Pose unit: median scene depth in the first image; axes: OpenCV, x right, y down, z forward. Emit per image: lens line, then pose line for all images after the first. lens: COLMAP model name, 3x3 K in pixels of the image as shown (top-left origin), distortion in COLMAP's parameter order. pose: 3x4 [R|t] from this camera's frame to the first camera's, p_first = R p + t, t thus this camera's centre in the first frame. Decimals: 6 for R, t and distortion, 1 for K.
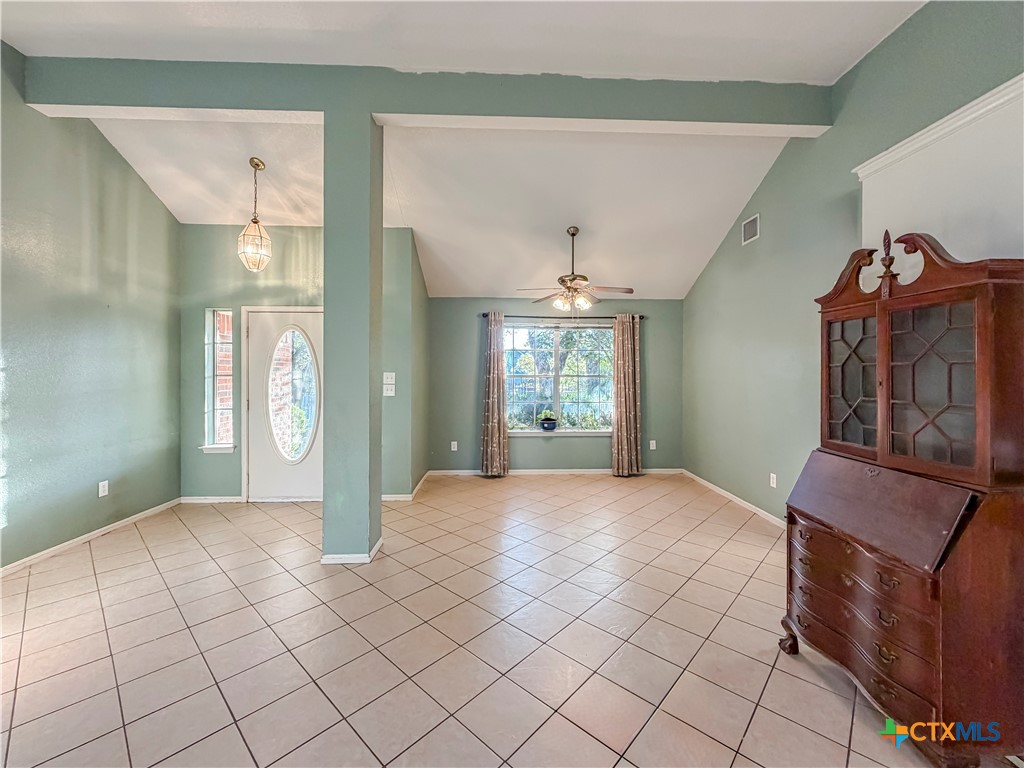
lens RADIAL K [[417.5, 0, 513.7], [0, 417.5, 376.0], [0, 0, 1]] dist [0.000183, -0.000152]
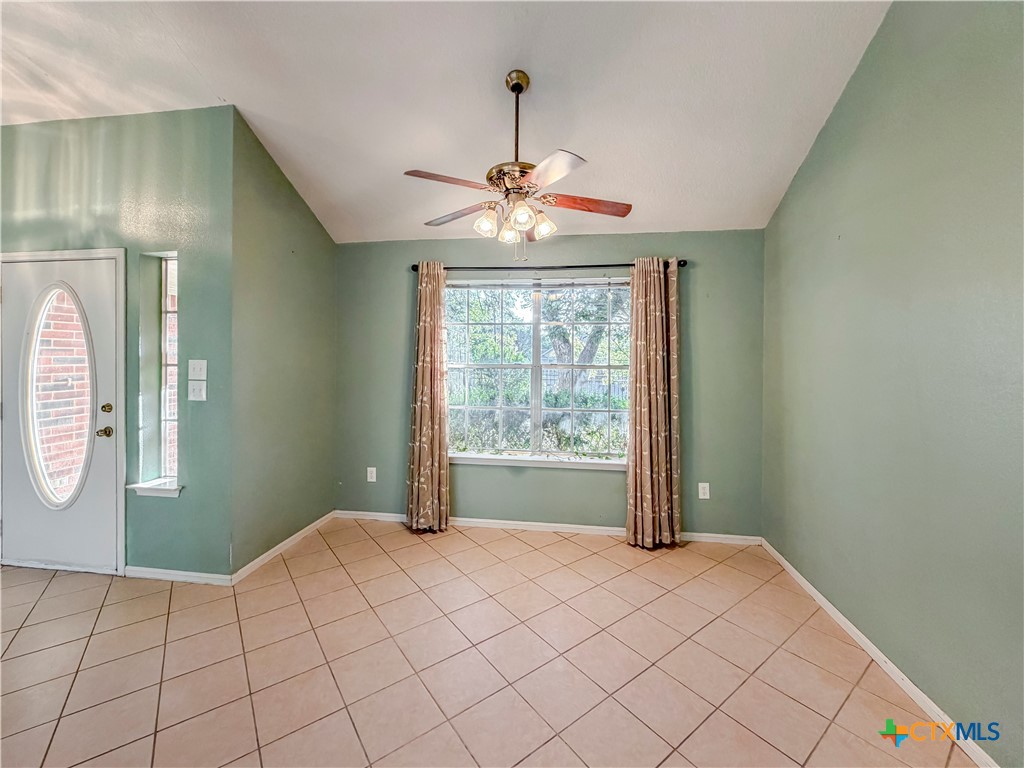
lens RADIAL K [[417.2, 0, 512.3], [0, 417.2, 359.5], [0, 0, 1]] dist [-0.002555, -0.000266]
pose [[0.983327, 0.006331, -0.181735, 0.187837], [-0.006898, 0.999973, -0.002489, -0.008585], [0.181714, 0.003701, 0.983344, 0.416109]]
